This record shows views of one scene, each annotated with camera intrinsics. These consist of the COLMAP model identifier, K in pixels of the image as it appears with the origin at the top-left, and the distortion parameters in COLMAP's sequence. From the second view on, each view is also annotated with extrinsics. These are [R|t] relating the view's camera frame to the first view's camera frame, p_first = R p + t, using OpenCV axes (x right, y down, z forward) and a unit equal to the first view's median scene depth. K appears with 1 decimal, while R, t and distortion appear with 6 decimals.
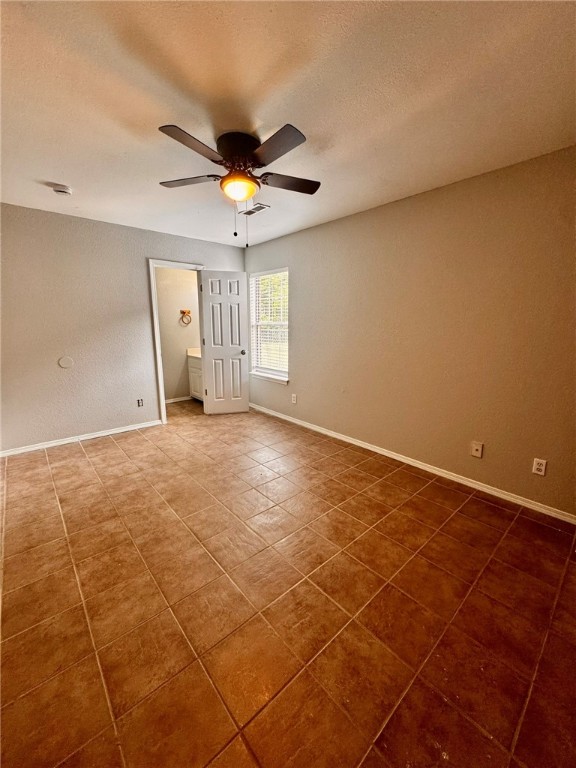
lens RADIAL K [[305.5, 0, 288.0], [0, 305.5, 384.0], [0, 0, 1]] dist [-0.009777, 0.000530]
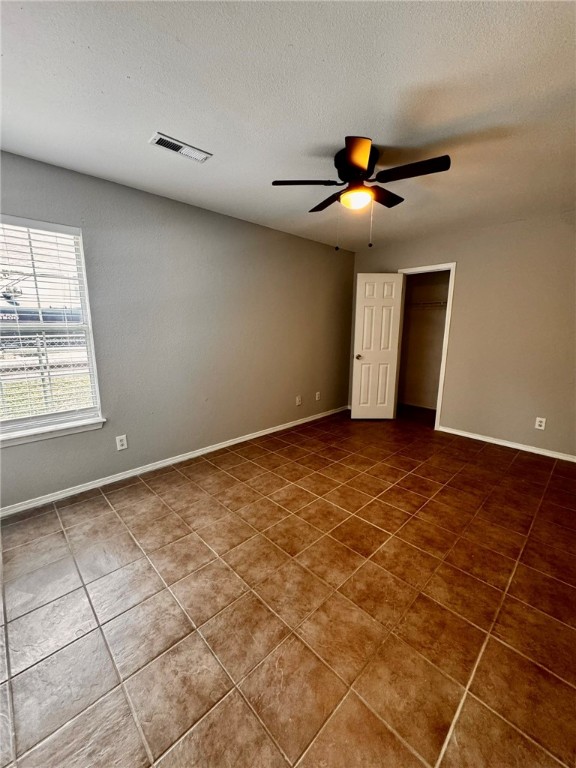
lens RADIAL K [[305.5, 0, 288.0], [0, 305.5, 384.0], [0, 0, 1]] dist [-0.009777, 0.000530]
pose [[-0.042856, -0.195102, 0.979846, -0.975735], [0.192733, 0.960711, 0.199722, -0.213945], [-0.980315, 0.197408, -0.003570, 1.023852]]
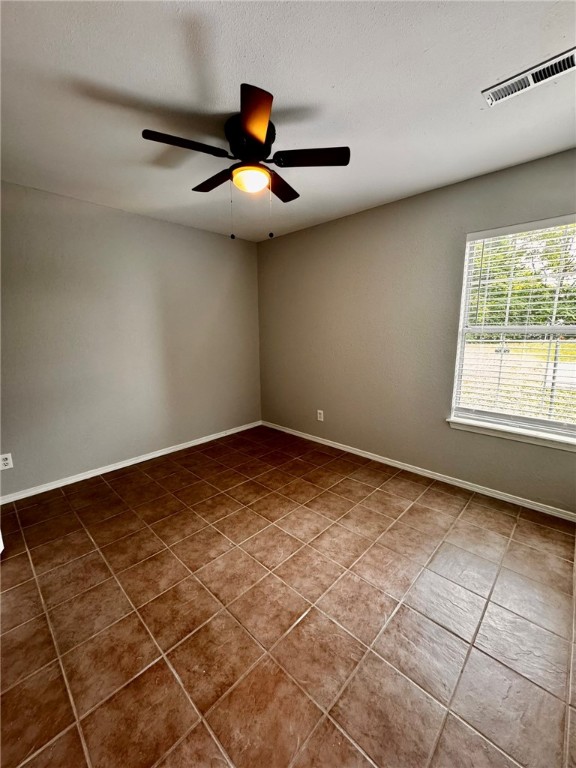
lens RADIAL K [[305.5, 0, 288.0], [0, 305.5, 384.0], [0, 0, 1]] dist [-0.009777, 0.000530]
pose [[0.996890, -0.019446, 0.076369, -0.221958], [0.020643, 0.999676, -0.014910, -0.048794], [-0.076055, 0.016440, 0.996968, 0.244592]]
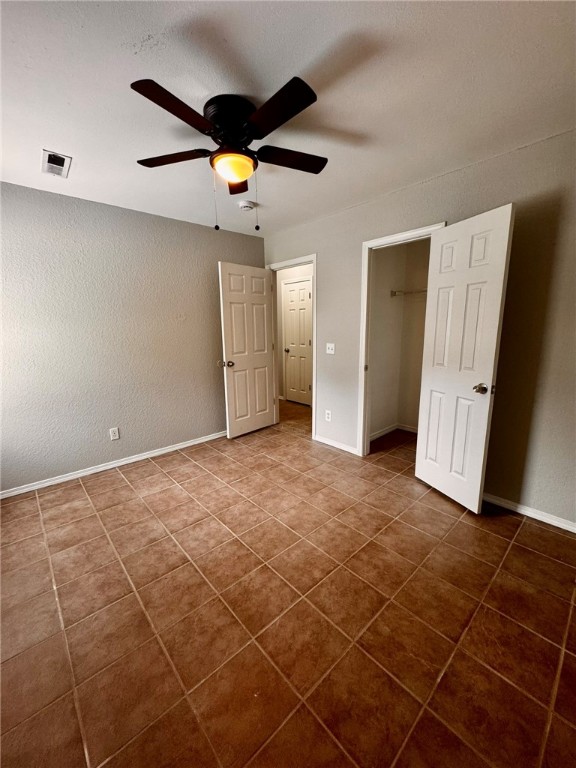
lens RADIAL K [[305.5, 0, 288.0], [0, 305.5, 384.0], [0, 0, 1]] dist [-0.009777, 0.000530]
pose [[-0.999796, 0.019136, -0.006386, -0.752688], [0.015311, 0.925917, 0.377416, -1.305850], [0.013136, 0.377241, -0.926022, 6.551514]]
